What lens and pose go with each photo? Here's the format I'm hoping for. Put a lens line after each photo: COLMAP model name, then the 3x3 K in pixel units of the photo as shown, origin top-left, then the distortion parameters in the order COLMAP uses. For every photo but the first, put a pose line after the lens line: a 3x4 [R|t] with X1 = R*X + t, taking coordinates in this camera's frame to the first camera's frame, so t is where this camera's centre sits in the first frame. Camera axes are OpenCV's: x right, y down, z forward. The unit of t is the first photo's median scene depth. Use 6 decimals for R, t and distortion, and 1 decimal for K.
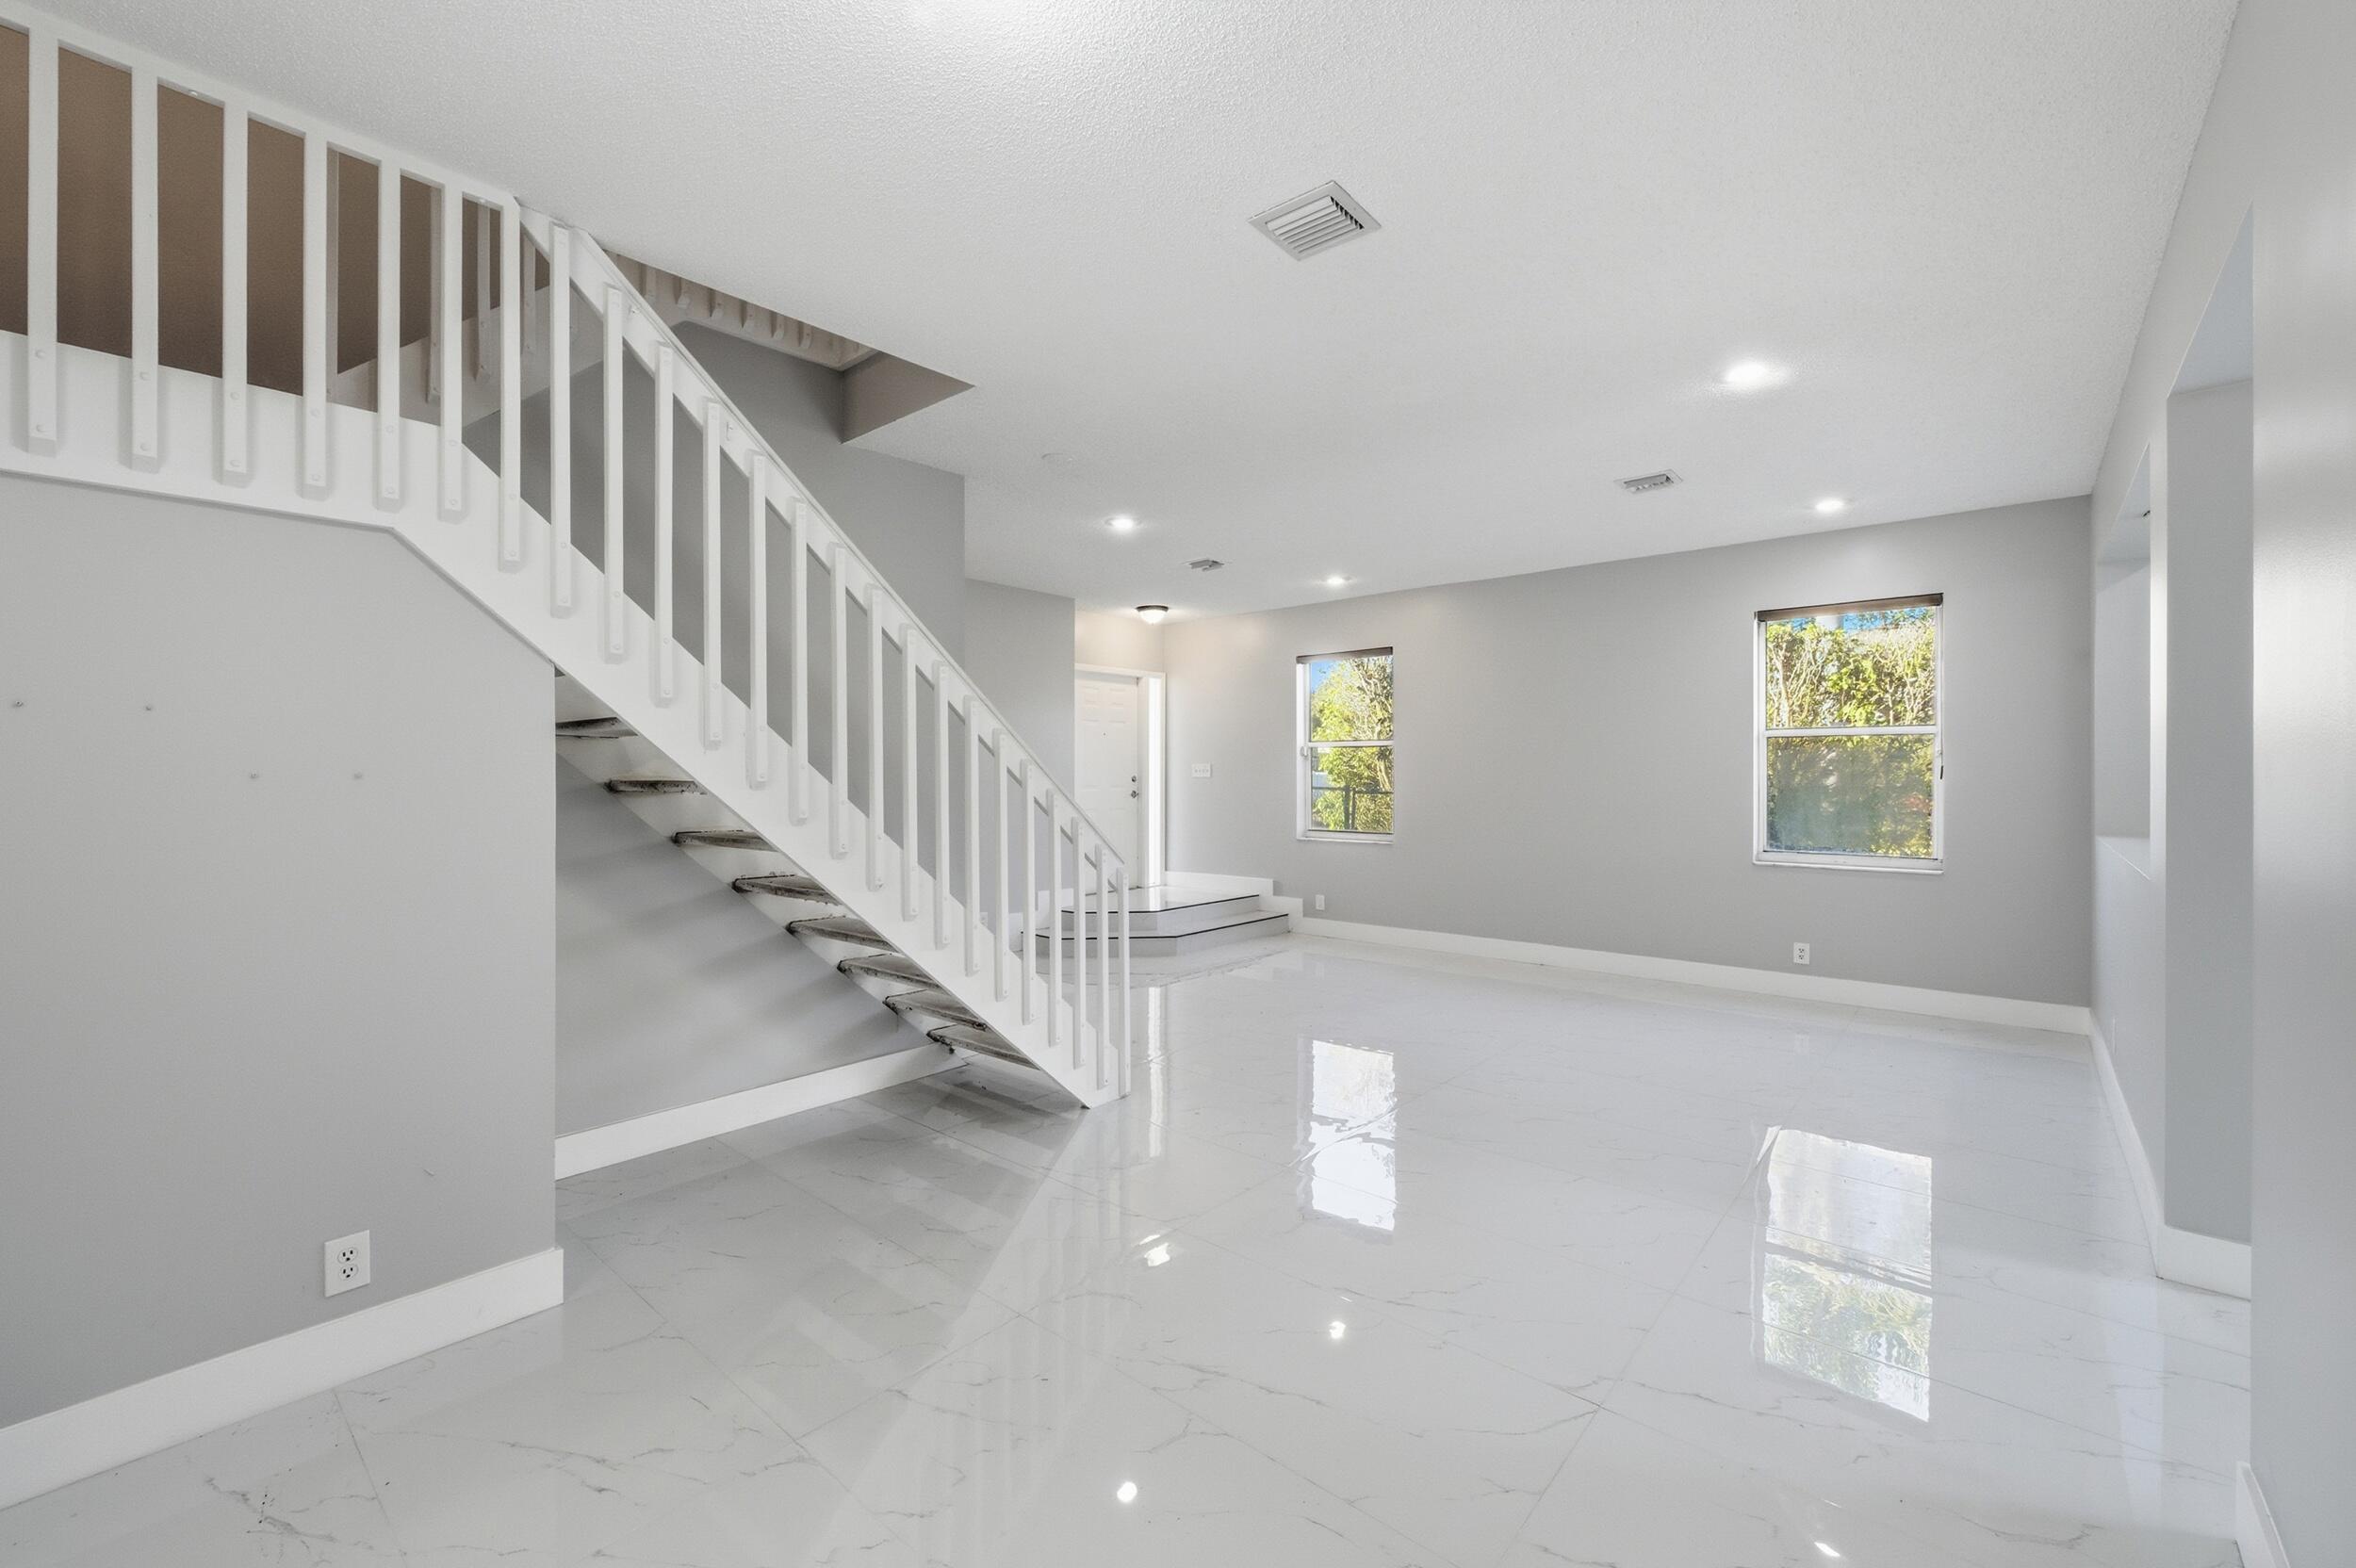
lens RADIAL K [[954.0, 0, 1178.0], [0, 954.0, 784.0], [0, 0, 1]] dist [0.000307, 0.000009]
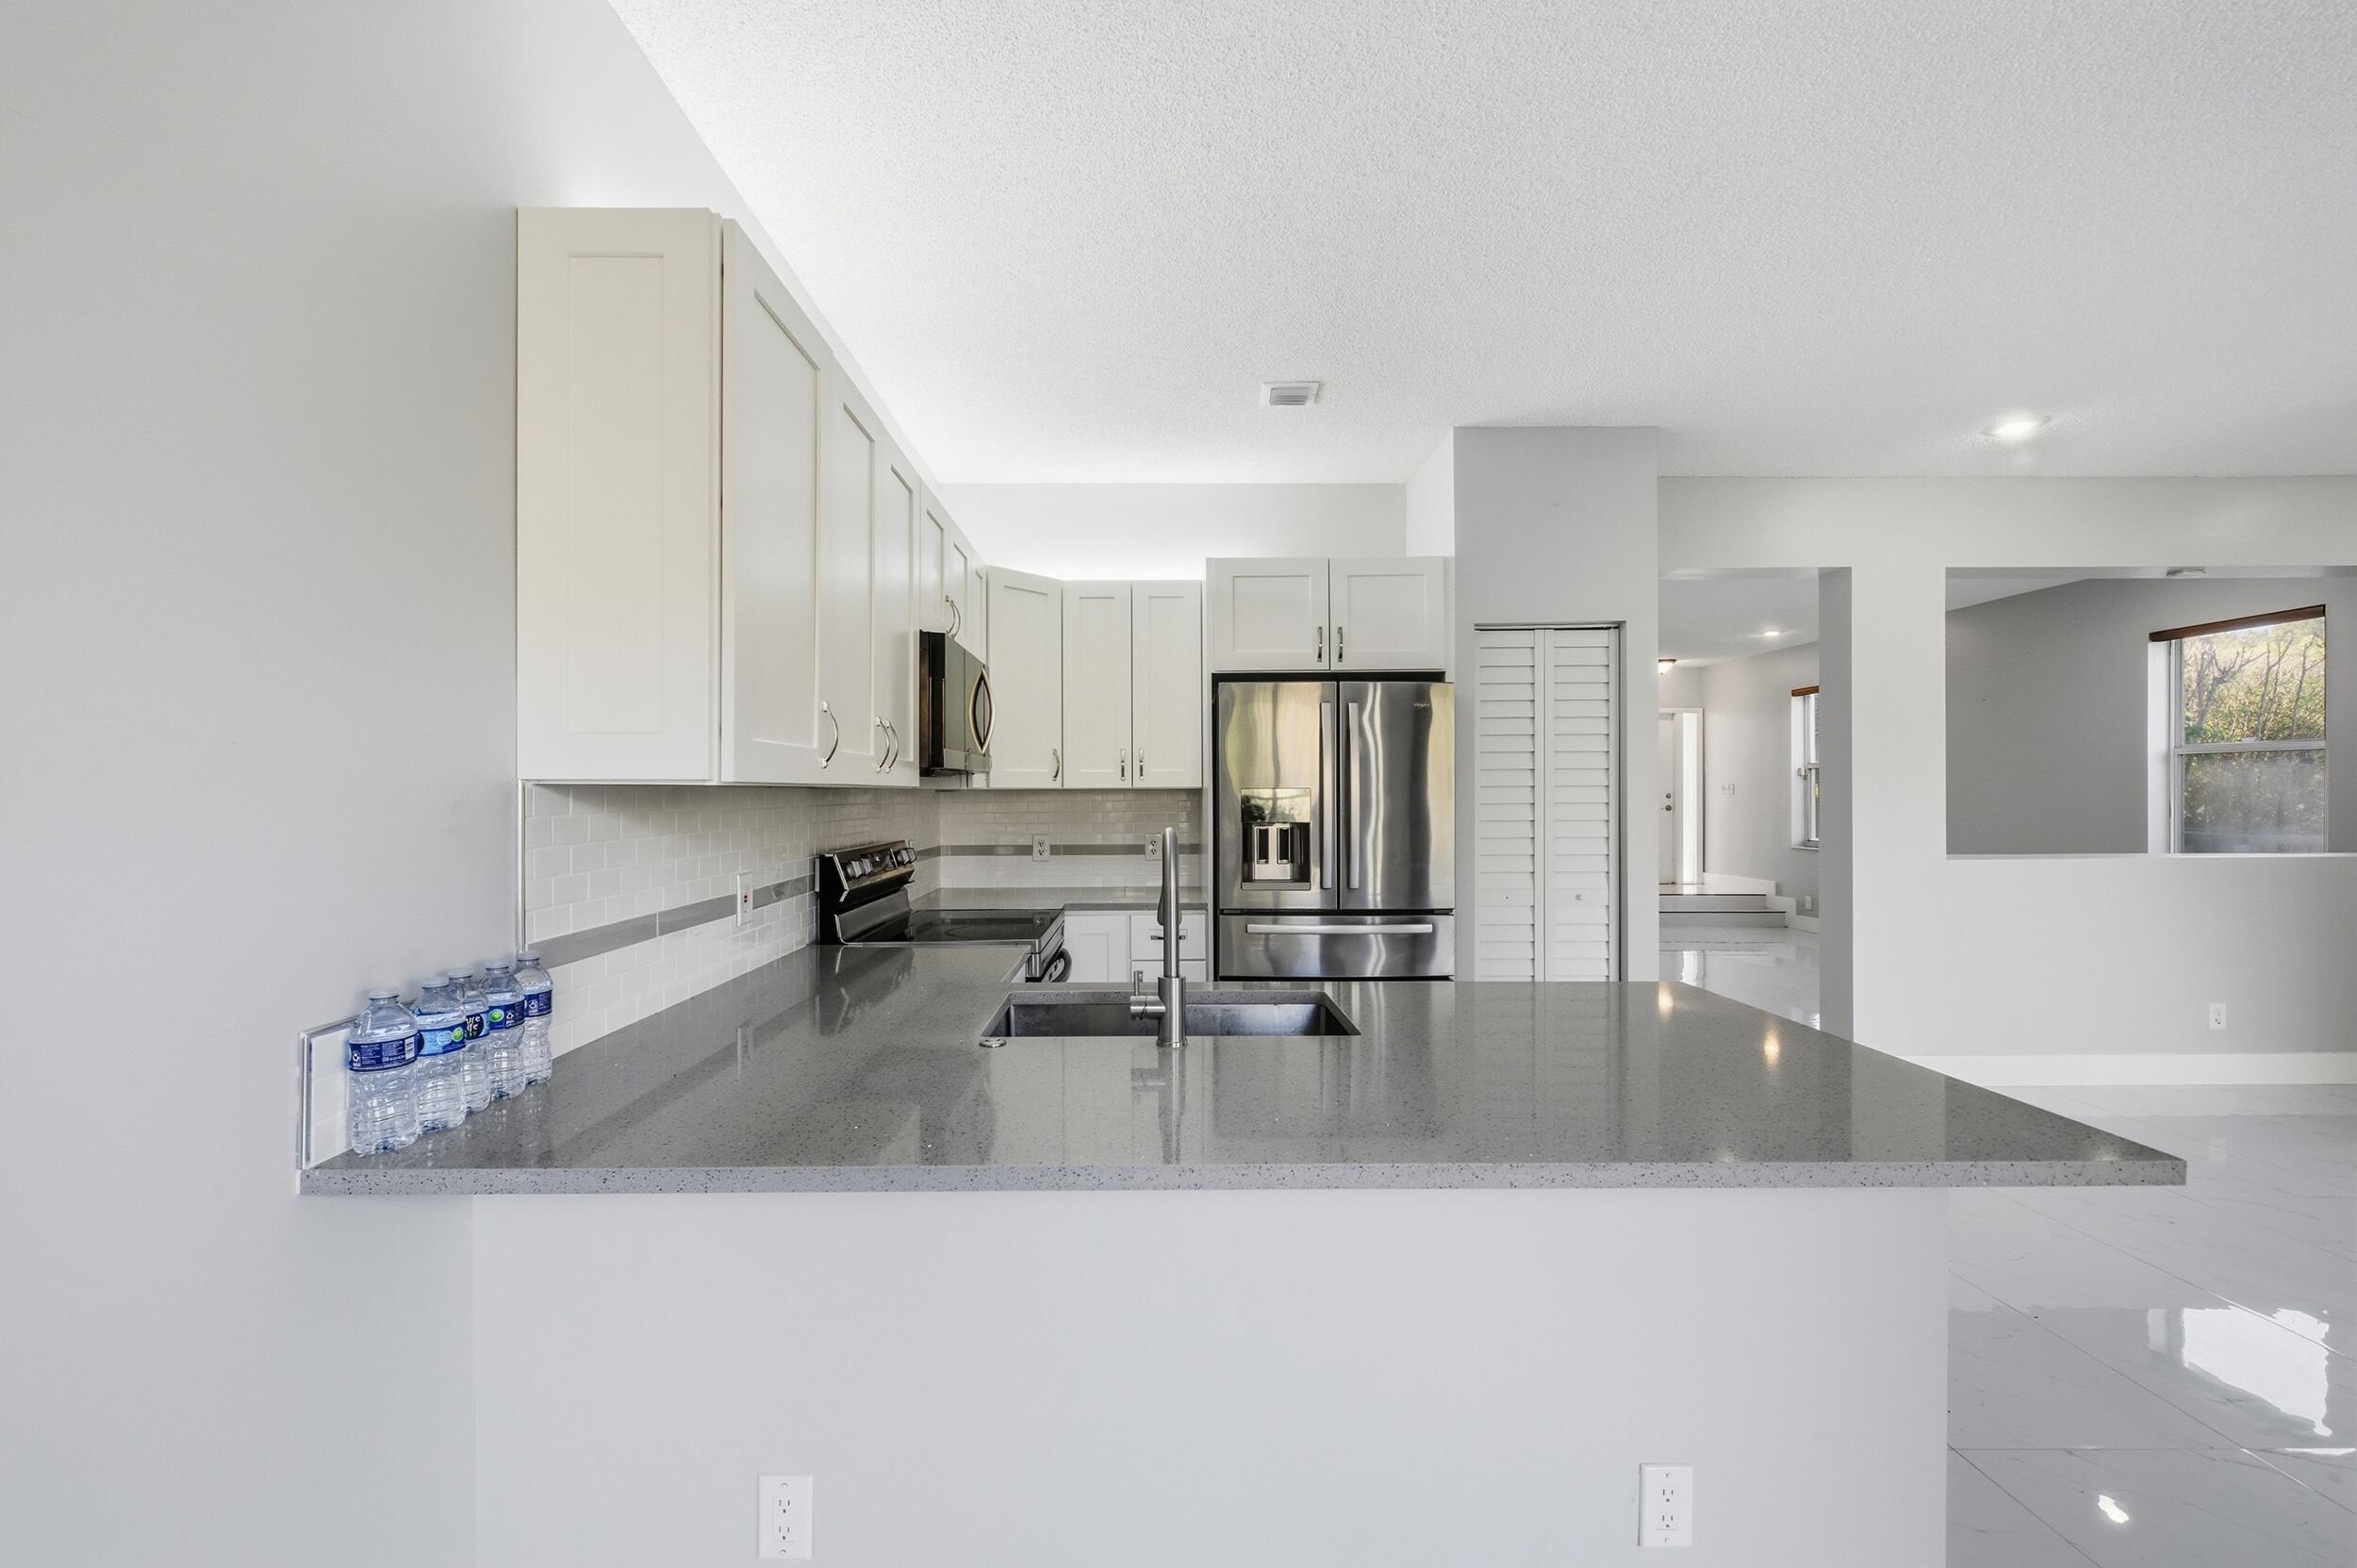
lens RADIAL K [[930.7, 0, 1165.2], [0, 930.7, 795.3], [0, 0, 1]] dist [-0.000847, -0.000007]
pose [[0.660312, 0.001708, -0.750990, 0.459559], [-0.008768, 0.999947, -0.005435, 0.007202], [0.750940, 0.010174, 0.660292, -0.311956]]
